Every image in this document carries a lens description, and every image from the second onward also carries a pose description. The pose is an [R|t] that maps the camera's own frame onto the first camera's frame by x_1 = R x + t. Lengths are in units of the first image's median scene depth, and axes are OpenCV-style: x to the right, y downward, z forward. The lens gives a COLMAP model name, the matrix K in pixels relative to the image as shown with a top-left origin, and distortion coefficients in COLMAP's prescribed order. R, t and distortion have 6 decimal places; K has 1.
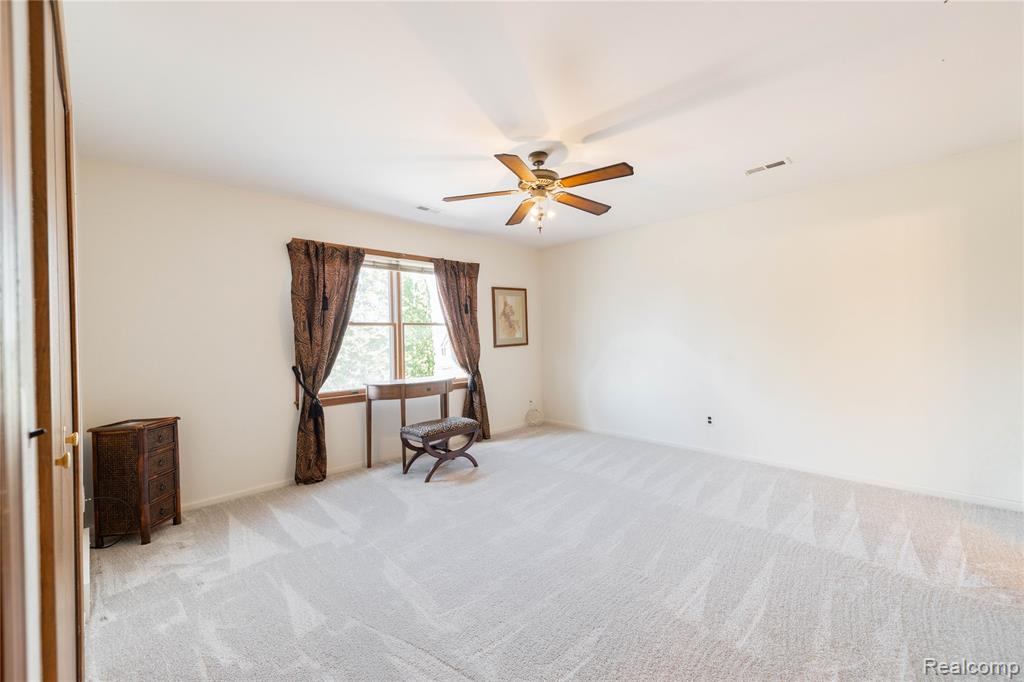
lens RADIAL K [[415.9, 0, 512.3], [0, 415.9, 337.5], [0, 0, 1]] dist [0.056285, -0.021066]
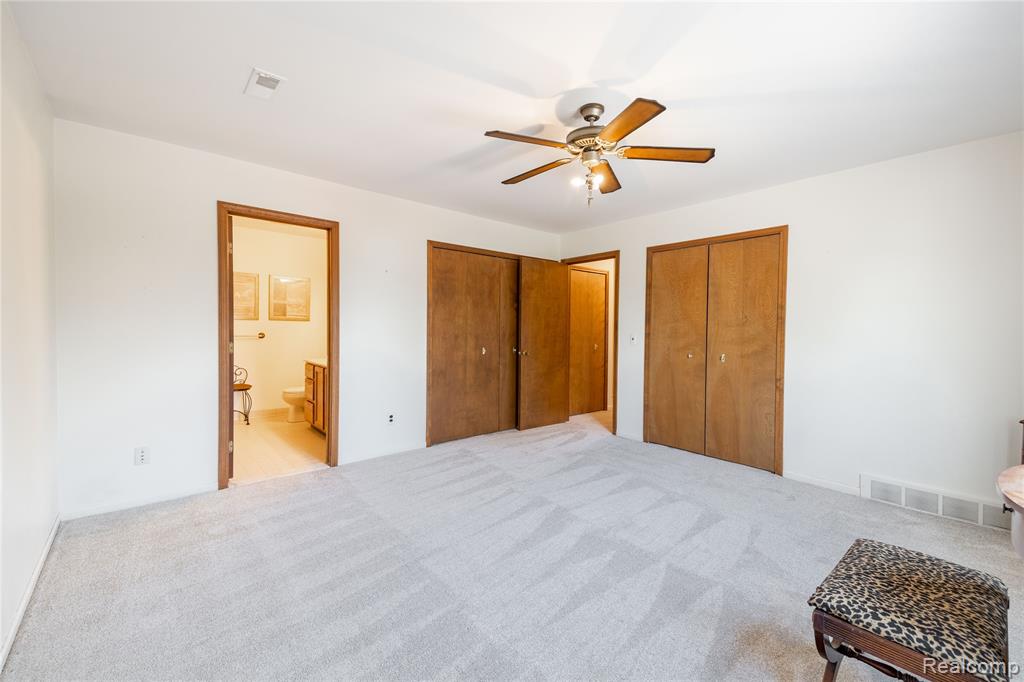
lens RADIAL K [[415.9, 0, 512.3], [0, 415.9, 337.5], [0, 0, 1]] dist [0.056285, -0.021066]
pose [[-0.998425, 0.005153, 0.055871, 0.113210], [0.006298, 0.999773, 0.020336, 0.001419], [-0.055754, 0.020656, -0.998231, 1.205968]]
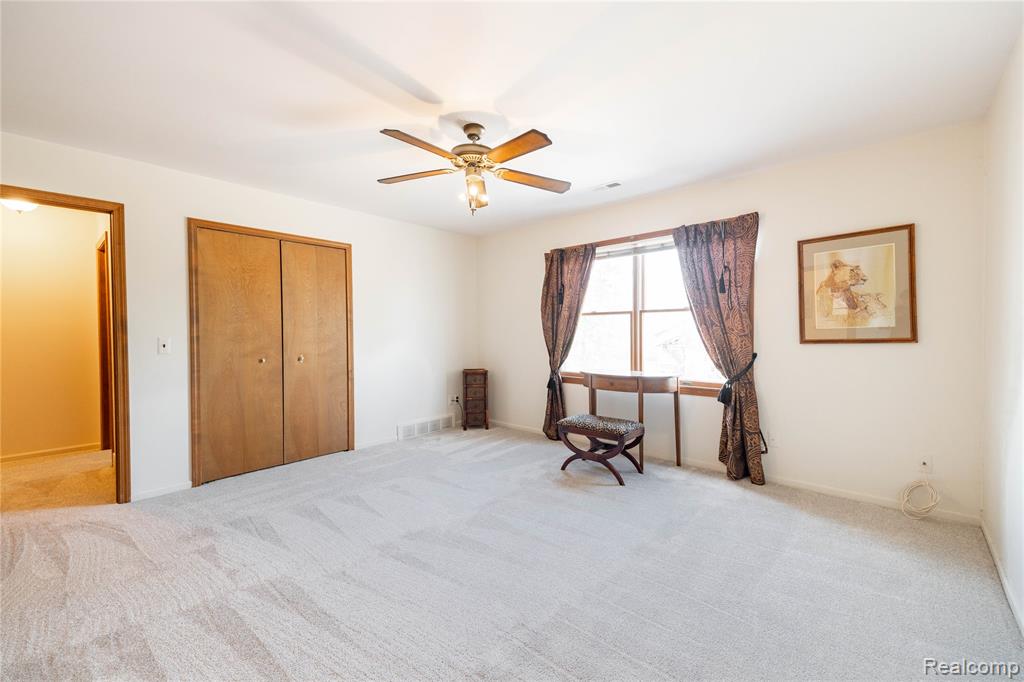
lens RADIAL K [[415.9, 0, 512.3], [0, 415.9, 337.5], [0, 0, 1]] dist [0.056285, -0.021066]
pose [[0.068163, 0.033349, -0.997117, 0.646890], [0.004106, 0.999423, 0.033707, -0.007735], [0.997666, -0.006392, 0.067987, 0.665876]]
